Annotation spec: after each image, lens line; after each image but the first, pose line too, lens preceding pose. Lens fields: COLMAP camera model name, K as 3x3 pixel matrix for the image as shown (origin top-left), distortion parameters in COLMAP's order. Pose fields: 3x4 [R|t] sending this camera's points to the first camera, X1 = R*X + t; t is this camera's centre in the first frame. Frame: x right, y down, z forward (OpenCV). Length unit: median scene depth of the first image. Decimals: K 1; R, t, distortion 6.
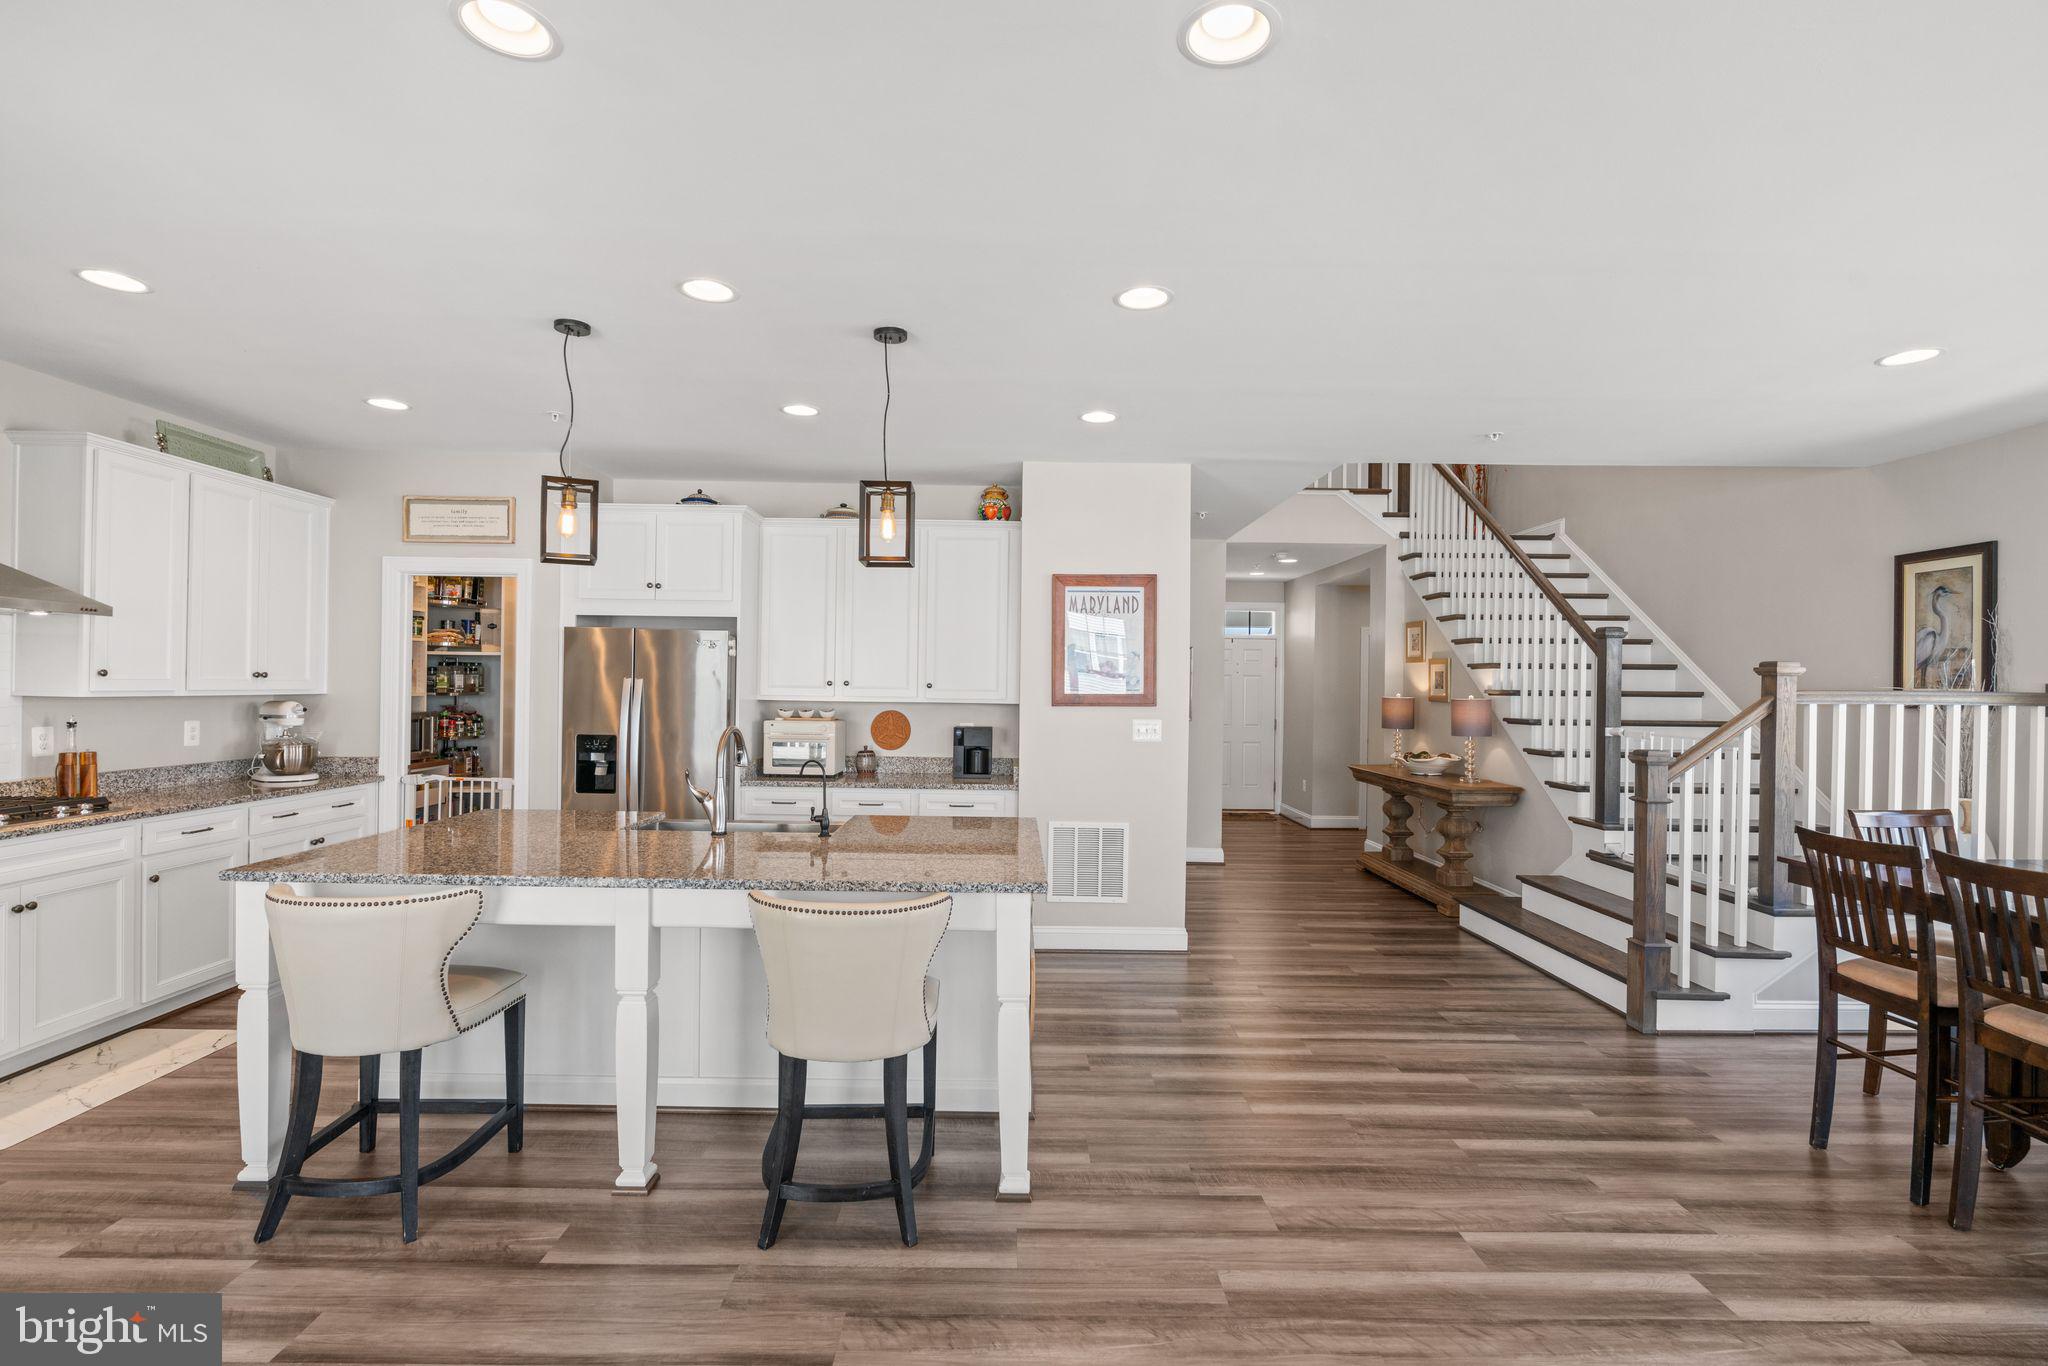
lens RADIAL K [[949.6, 0, 1003.4], [0, 949.6, 686.2], [0, 0, 1]] dist [-0.009437, 0.004555]
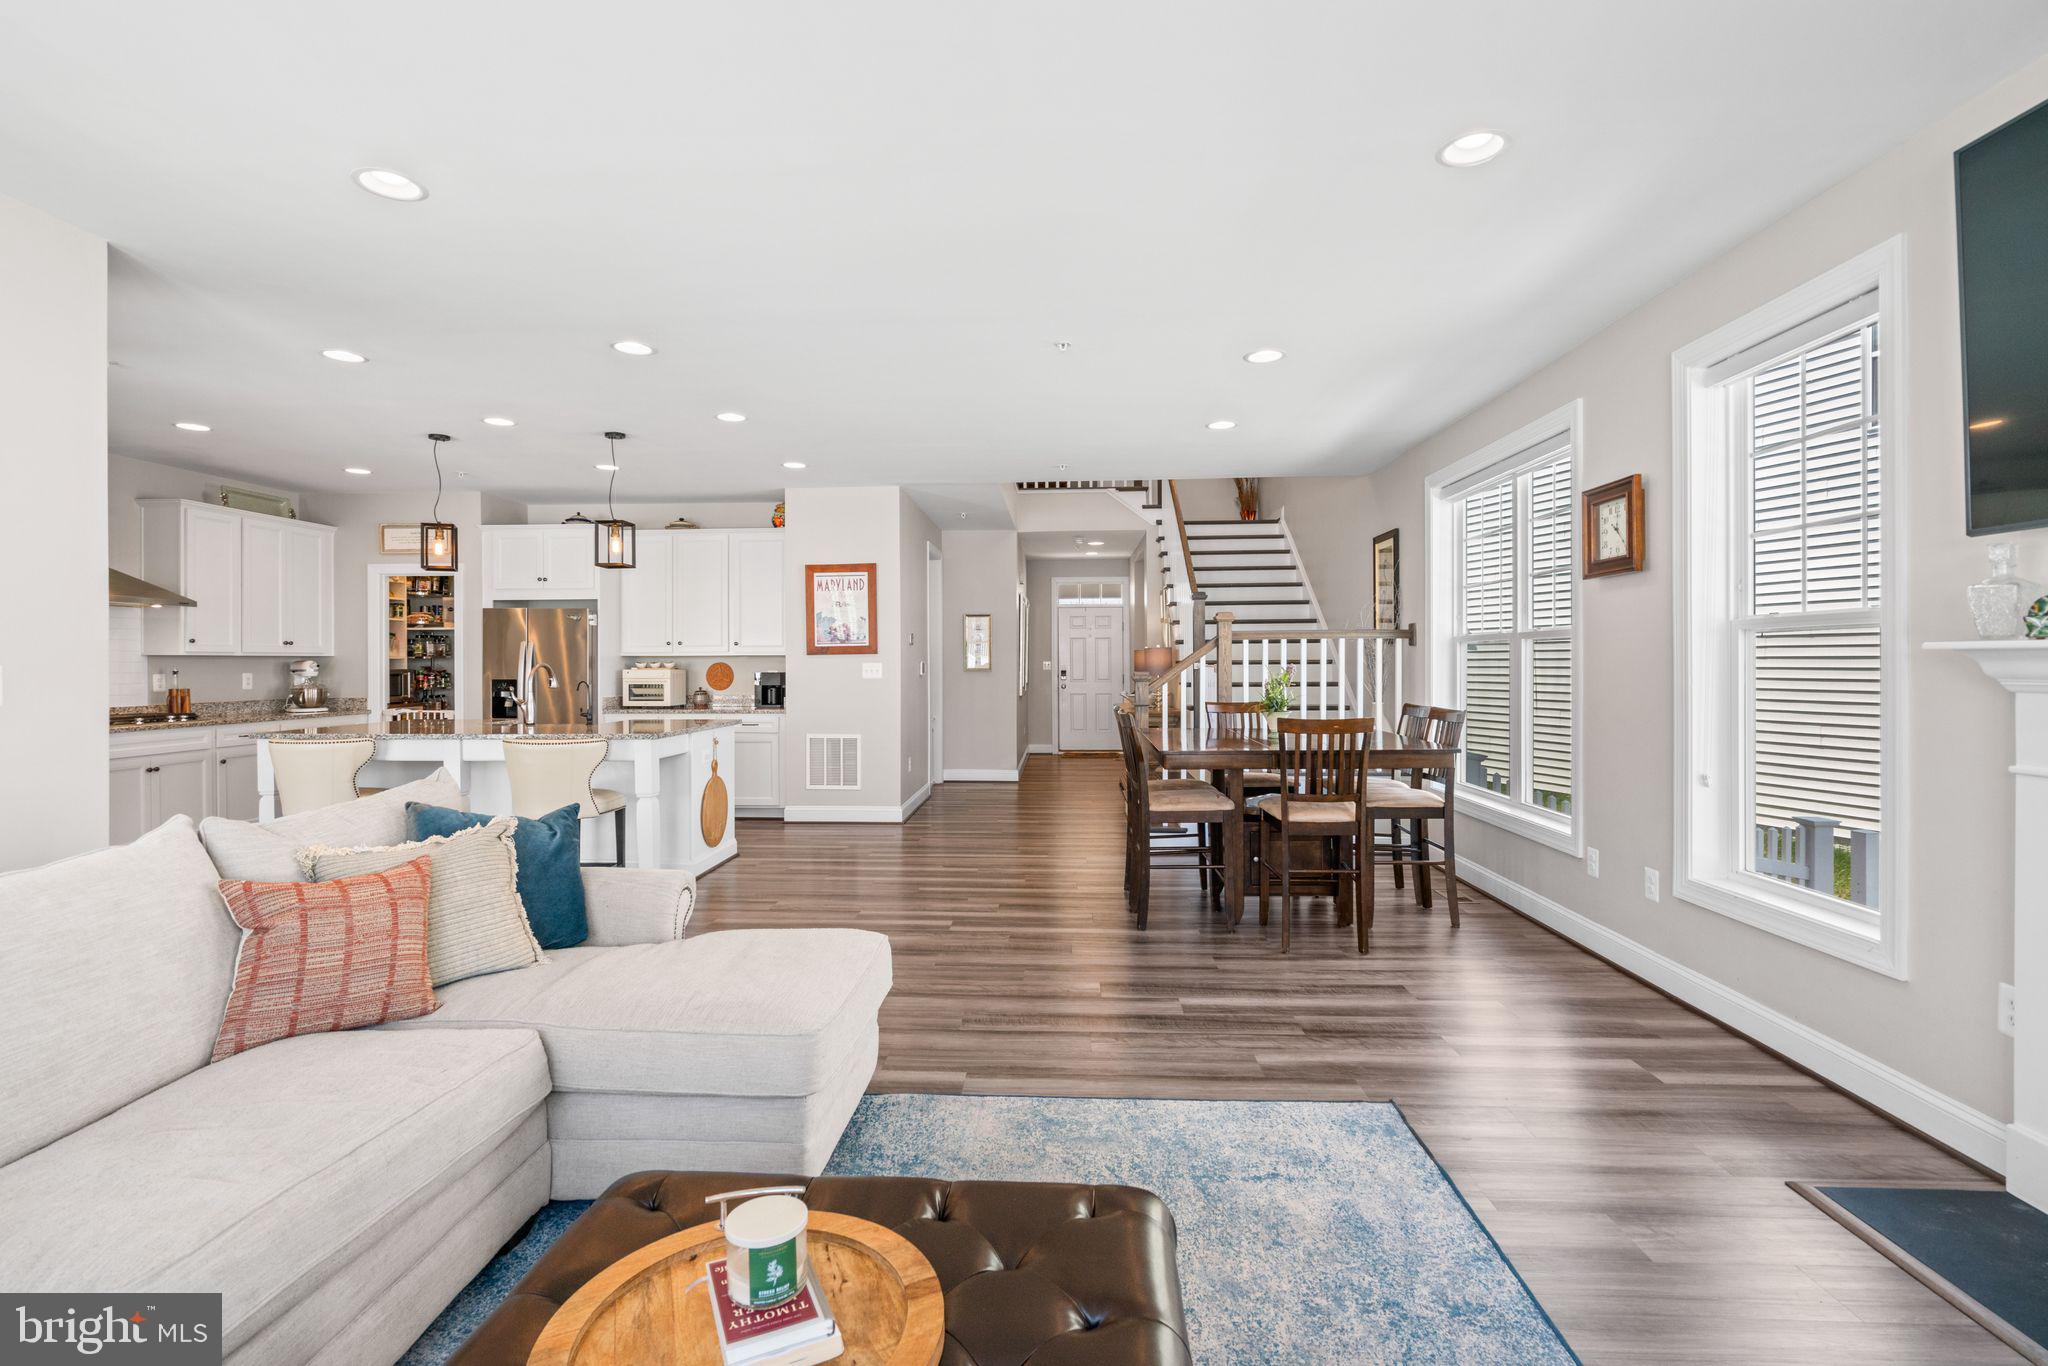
lens RADIAL K [[949.6, 0, 996.8], [0, 949.6, 660.6], [0, 0, 1]] dist [-0.009437, 0.004555]
pose [[0.997931, -0.019028, -0.061407, 0.429819], [0.018902, 0.999818, -0.002616, 0.038831], [0.061446, 0.001450, 0.998109, -0.439374]]
